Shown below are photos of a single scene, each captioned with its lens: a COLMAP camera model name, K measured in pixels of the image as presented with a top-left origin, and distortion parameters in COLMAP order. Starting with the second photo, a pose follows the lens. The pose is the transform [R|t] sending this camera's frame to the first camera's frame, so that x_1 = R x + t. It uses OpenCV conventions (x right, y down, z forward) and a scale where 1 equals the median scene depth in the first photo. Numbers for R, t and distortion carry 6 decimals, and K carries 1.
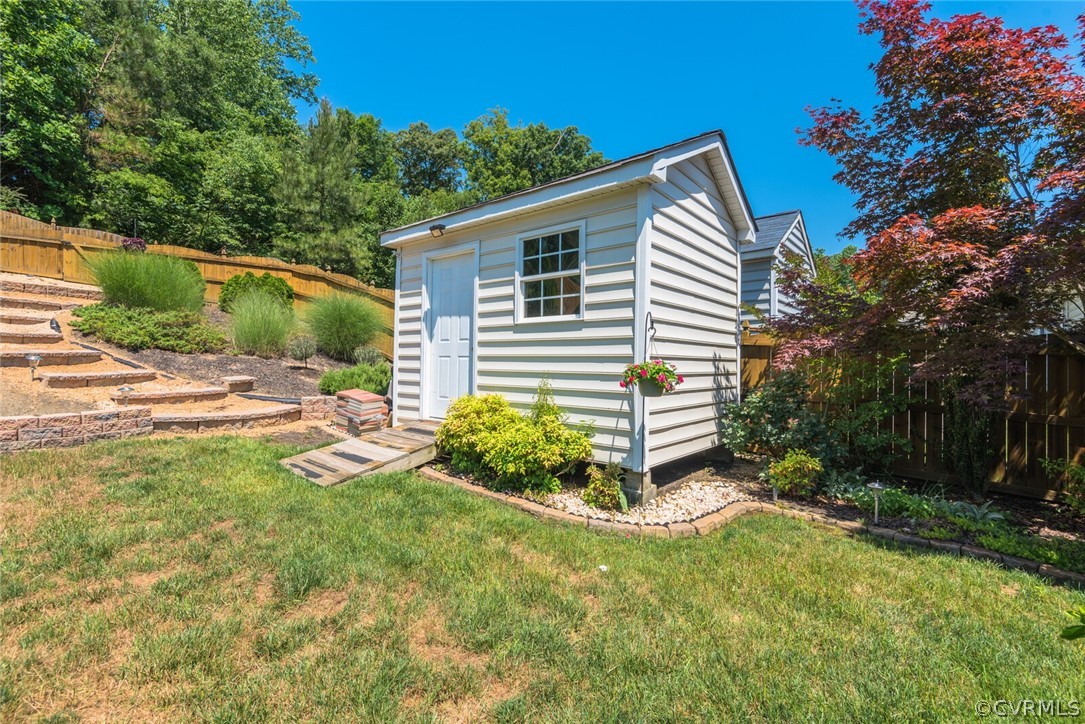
lens RADIAL K [[490.0, 0, 552.9], [0, 490.0, 365.1], [0, 0, 1]] dist [-0.000662, -0.000874]
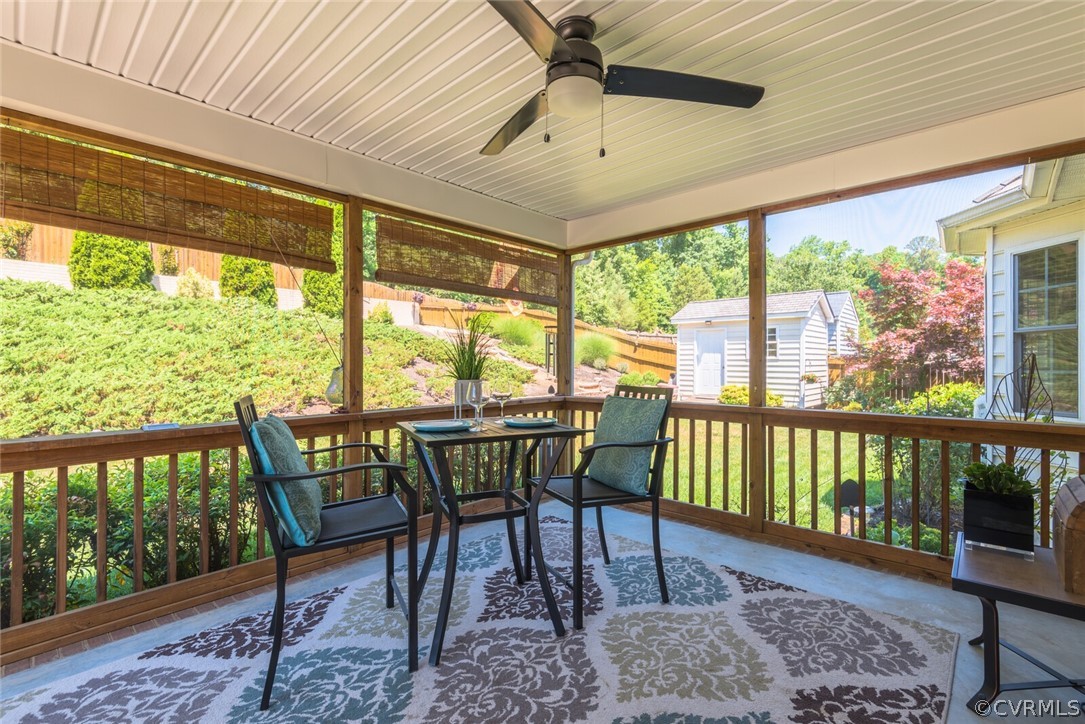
lens RADIAL K [[490.0, 0, 552.9], [0, 490.0, 365.1], [0, 0, 1]] dist [-0.000662, -0.000874]
pose [[0.997997, -0.011590, -0.062197, -0.783533], [0.012039, 0.999904, 0.006846, -0.064184], [0.062112, -0.007581, 0.998040, -1.430535]]
